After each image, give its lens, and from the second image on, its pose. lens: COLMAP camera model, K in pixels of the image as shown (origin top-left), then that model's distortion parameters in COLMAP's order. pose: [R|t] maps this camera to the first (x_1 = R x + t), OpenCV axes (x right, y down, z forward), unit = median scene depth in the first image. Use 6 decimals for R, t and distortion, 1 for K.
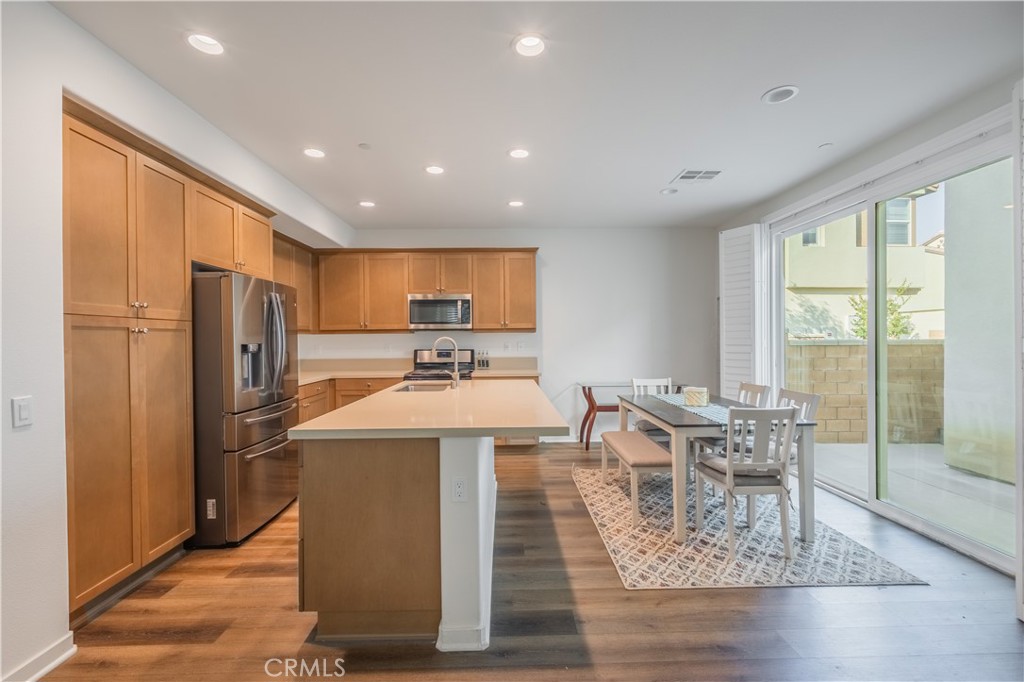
lens RADIAL K [[444.2, 0, 514.1], [0, 444.2, 339.7], [0, 0, 1]] dist [0.002035, 0.000187]
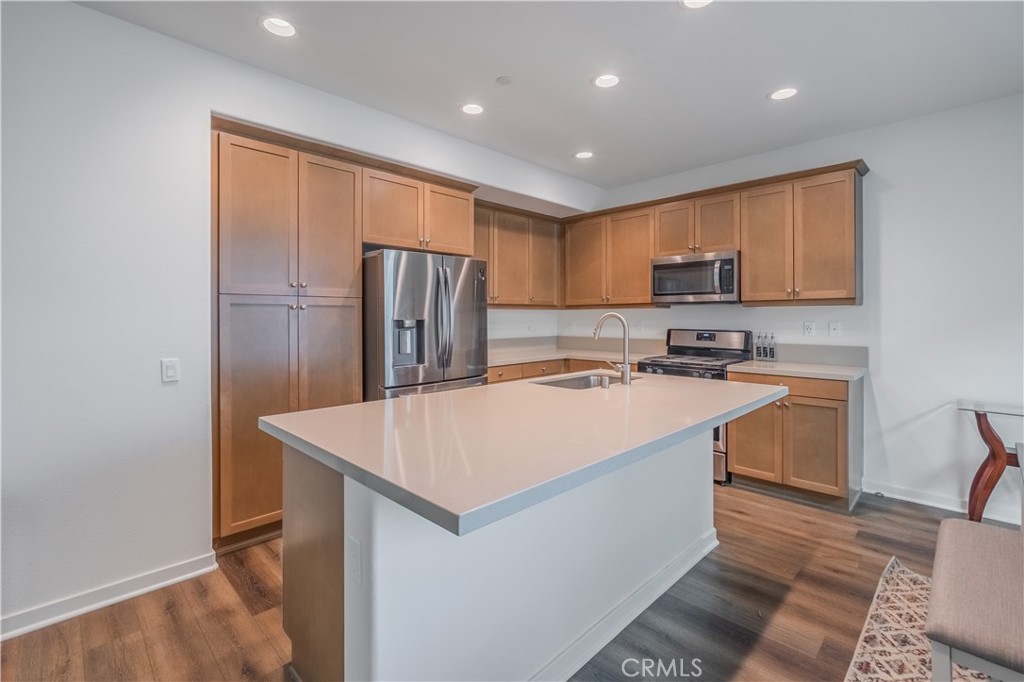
lens RADIAL K [[458.1, 0, 513.6], [0, 458.1, 316.2], [0, 0, 1]] dist [0.001438, -0.000169]
pose [[0.692843, 0.005261, -0.721070, 0.205255], [-0.004363, 0.999986, 0.003104, -0.001703], [0.721076, 0.000996, 0.692856, 0.302887]]
